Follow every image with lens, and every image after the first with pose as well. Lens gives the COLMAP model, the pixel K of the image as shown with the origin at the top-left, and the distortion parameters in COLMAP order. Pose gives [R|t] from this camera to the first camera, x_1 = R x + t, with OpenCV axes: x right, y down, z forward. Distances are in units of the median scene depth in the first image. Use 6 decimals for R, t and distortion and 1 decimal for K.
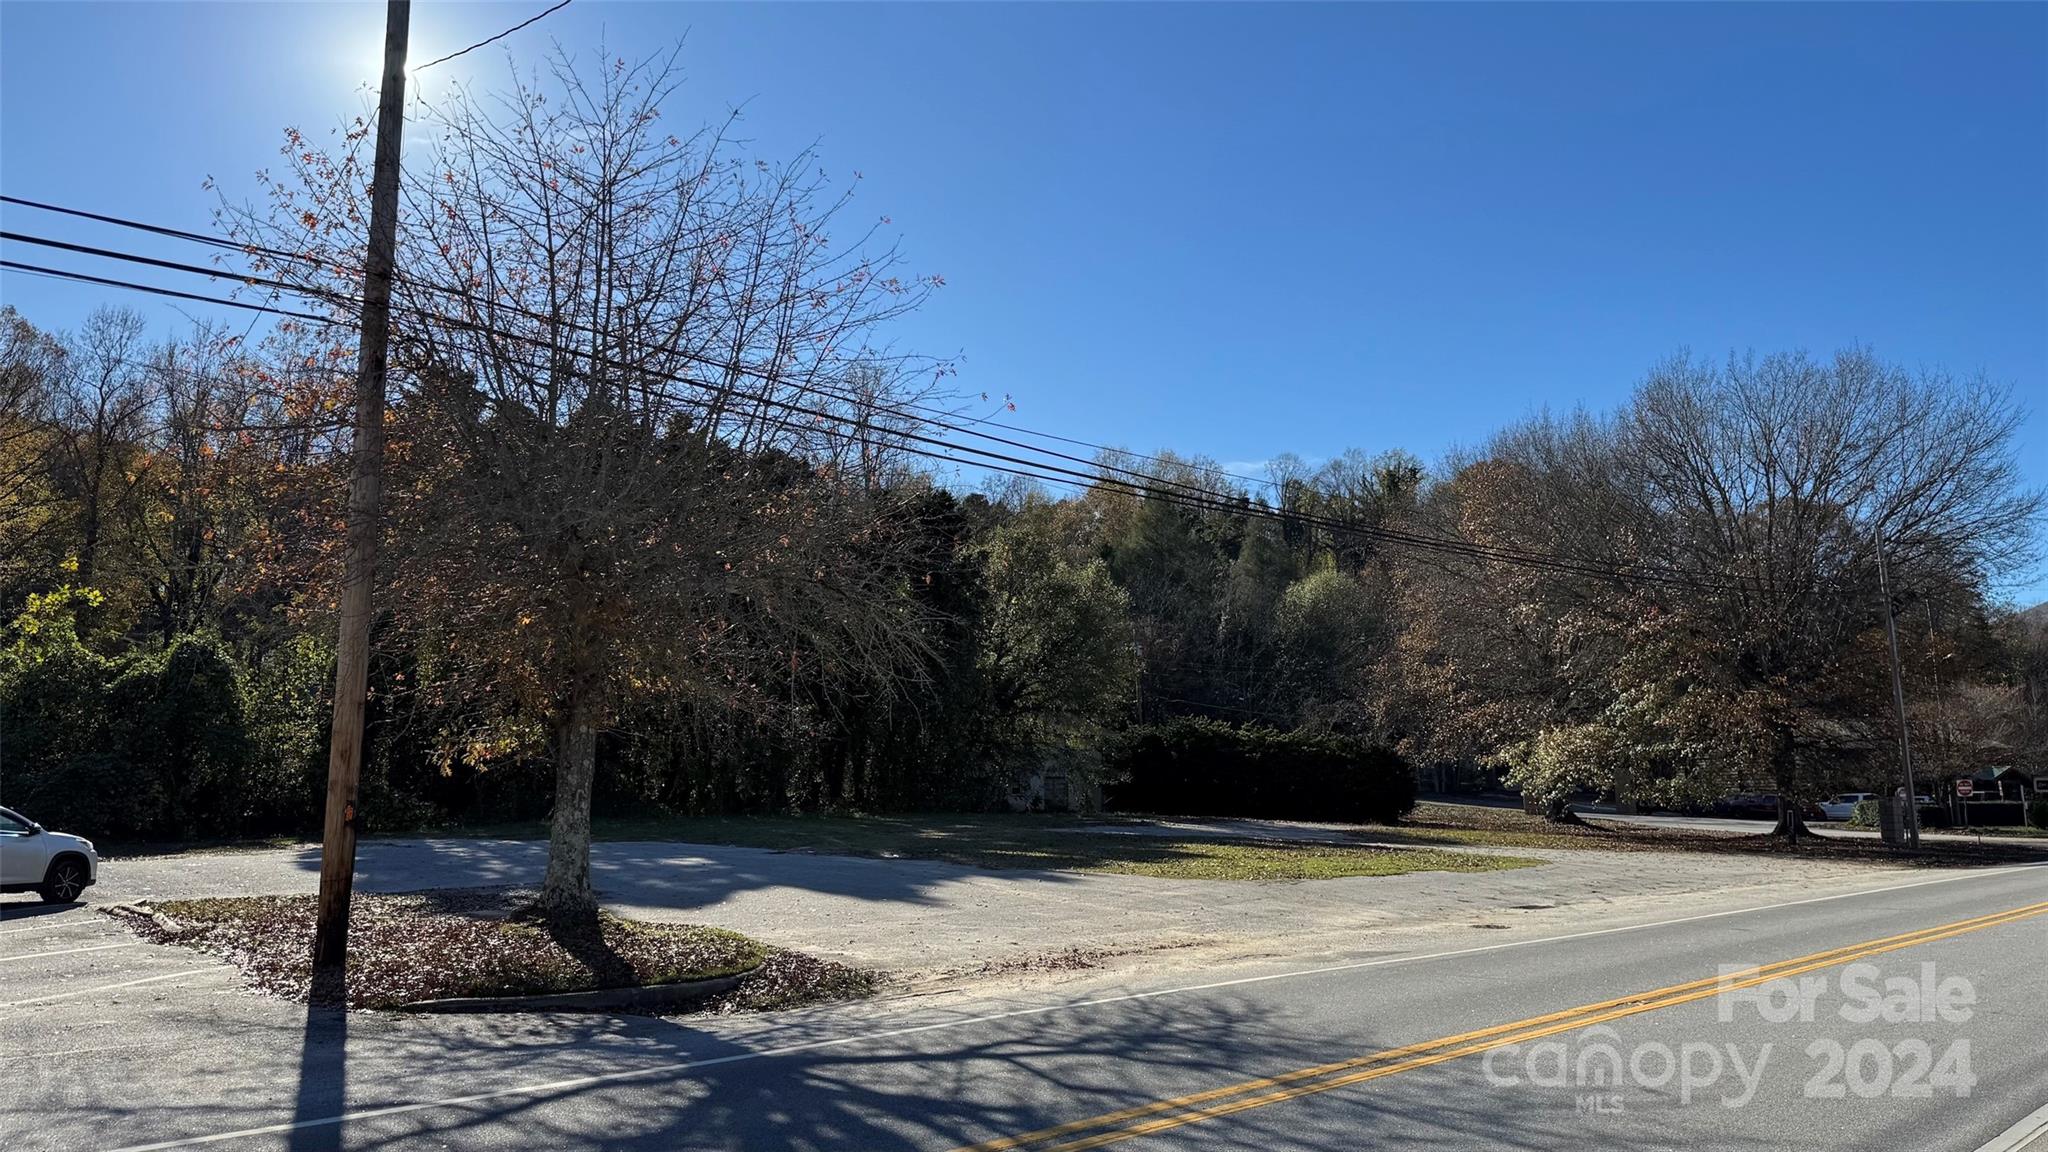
lens RADIAL K [[1445.8, 0, 1024.0], [0, 1445.8, 576.0], [0, 0, 1]] dist [0.131880, -0.172730]
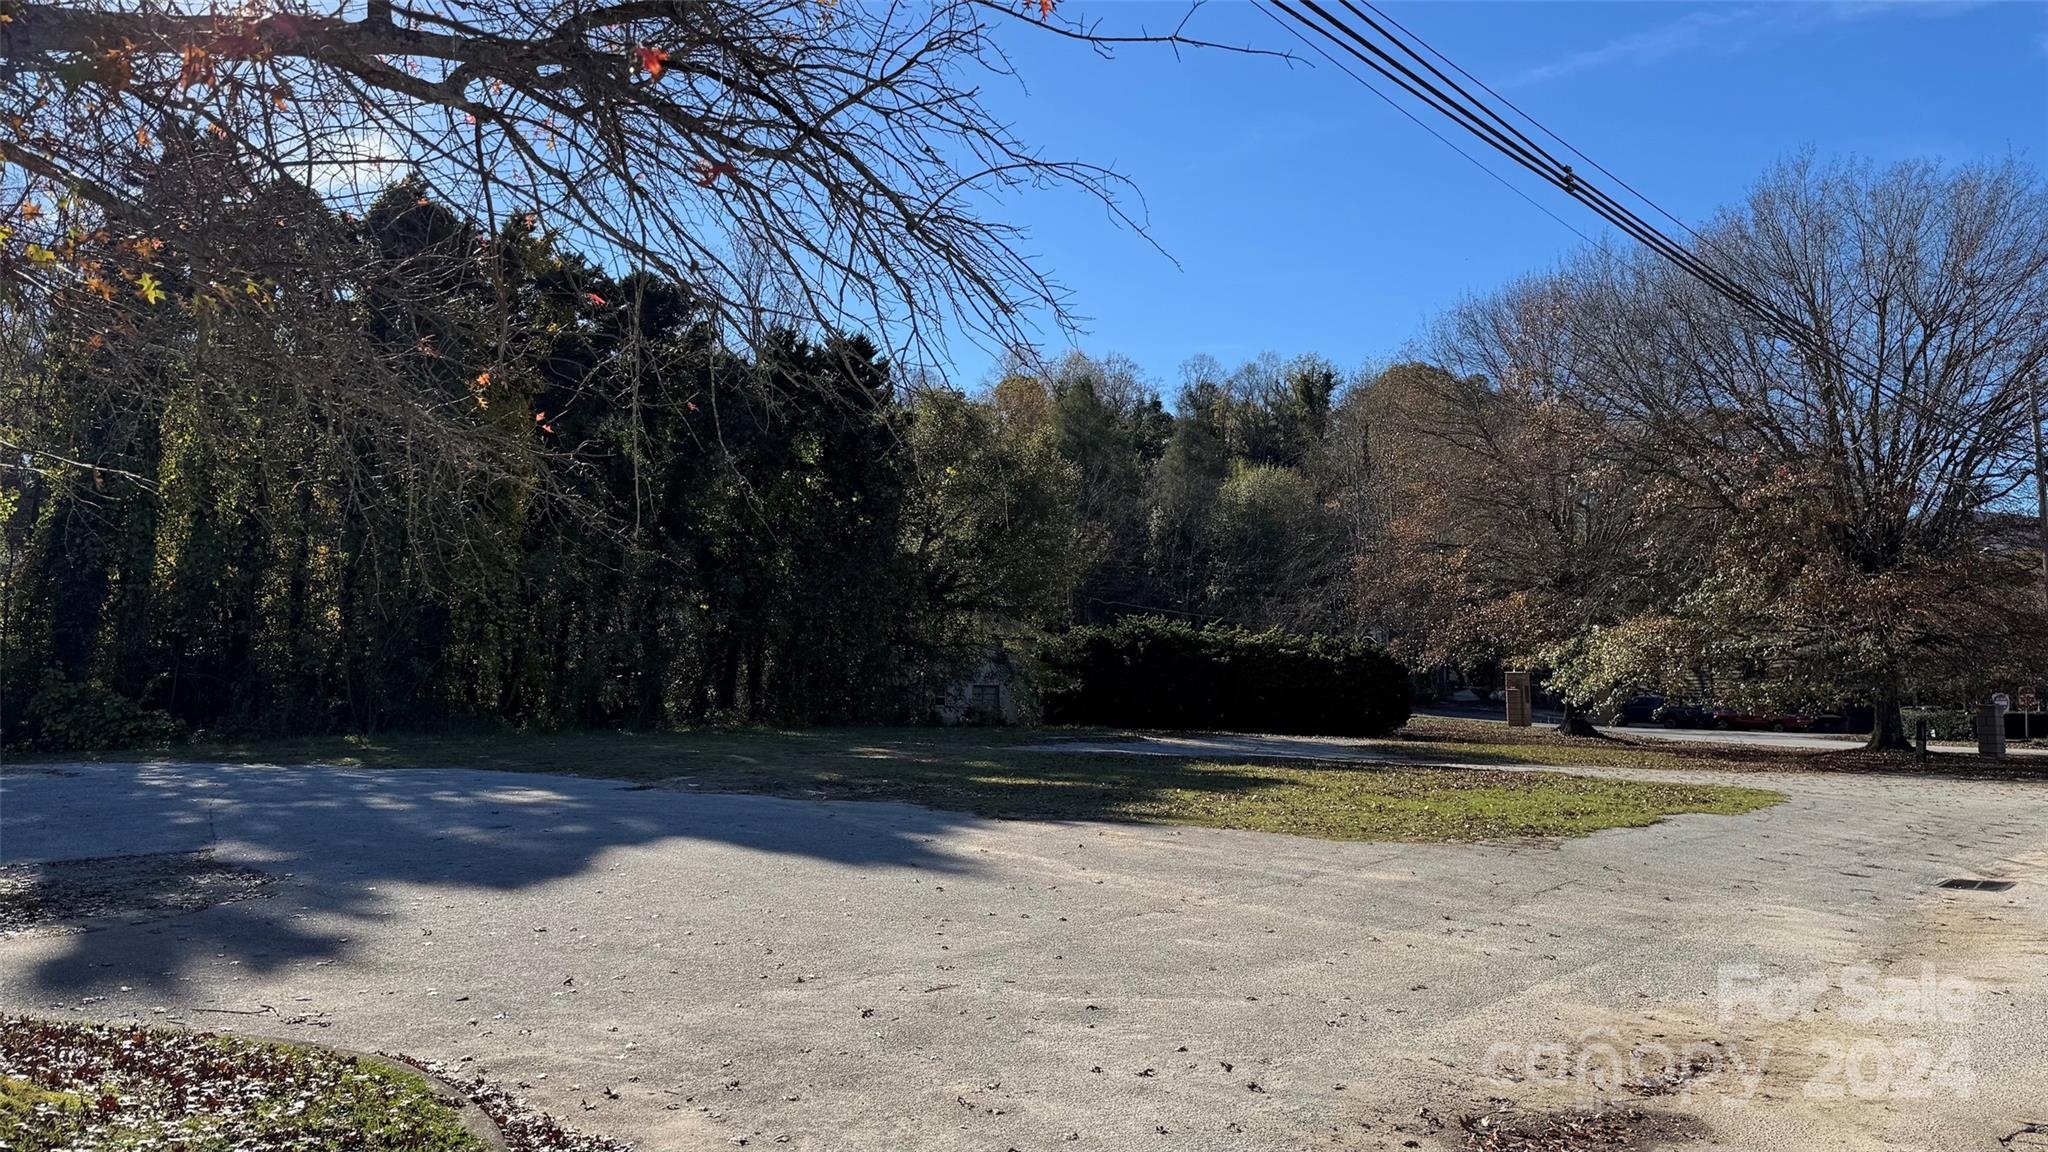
lens RADIAL K [[1445.8, 0, 1024.0], [0, 1445.8, 576.0], [0, 0, 1]] dist [0.131880, -0.172730]
pose [[0.997238, 0.006230, 0.074009, -0.022864], [-0.010504, 0.998290, 0.057500, 0.027888], [-0.073525, -0.058119, 0.995598, 0.169204]]
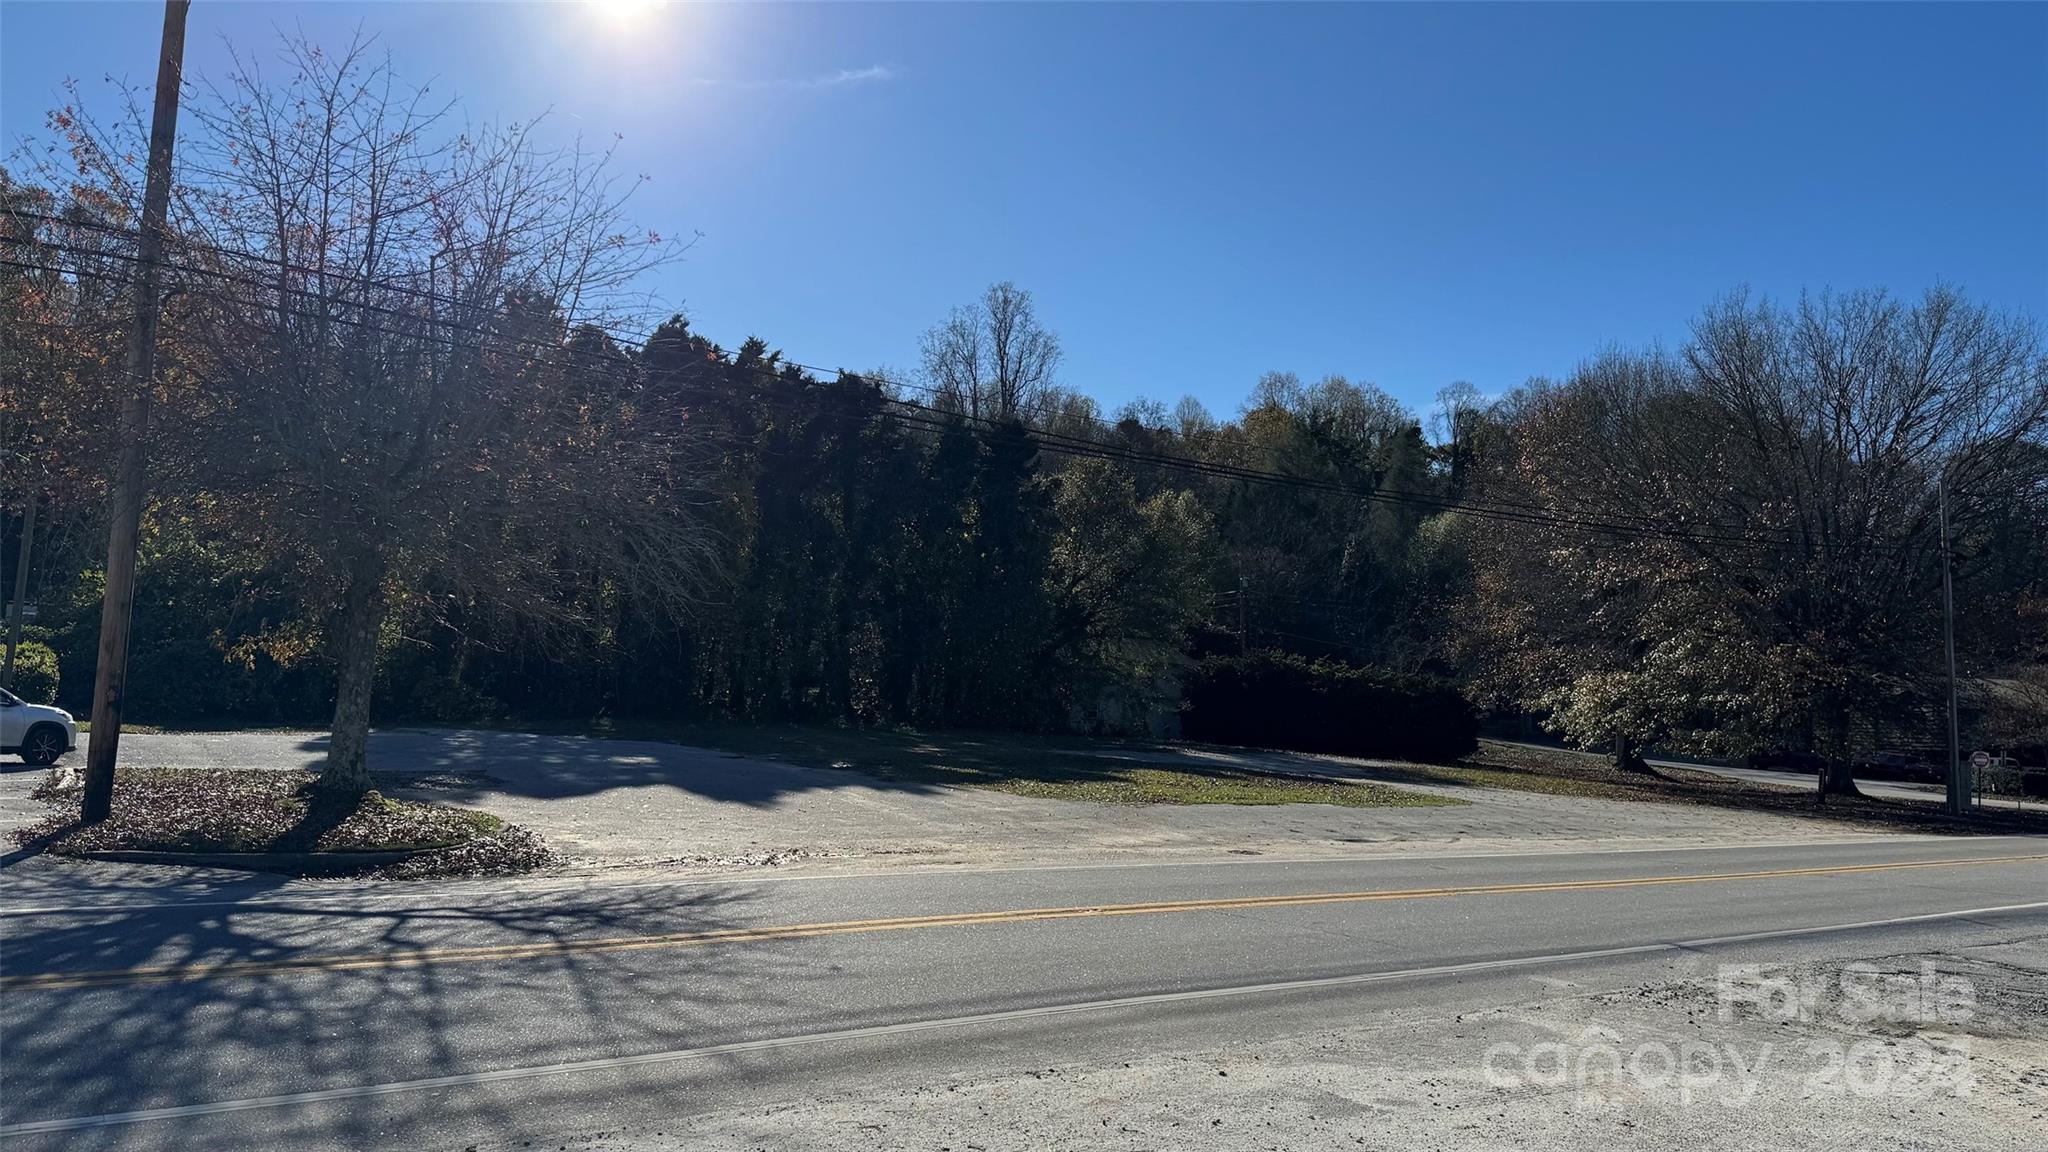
lens RADIAL K [[1445.8, 0, 1024.0], [0, 1445.8, 576.0], [0, 0, 1]] dist [0.131880, -0.172730]
pose [[0.990996, 0.033617, -0.129600, 0.087059], [-0.026764, 0.998168, 0.054259, -0.004068], [0.131186, -0.050302, 0.990081, -0.016268]]
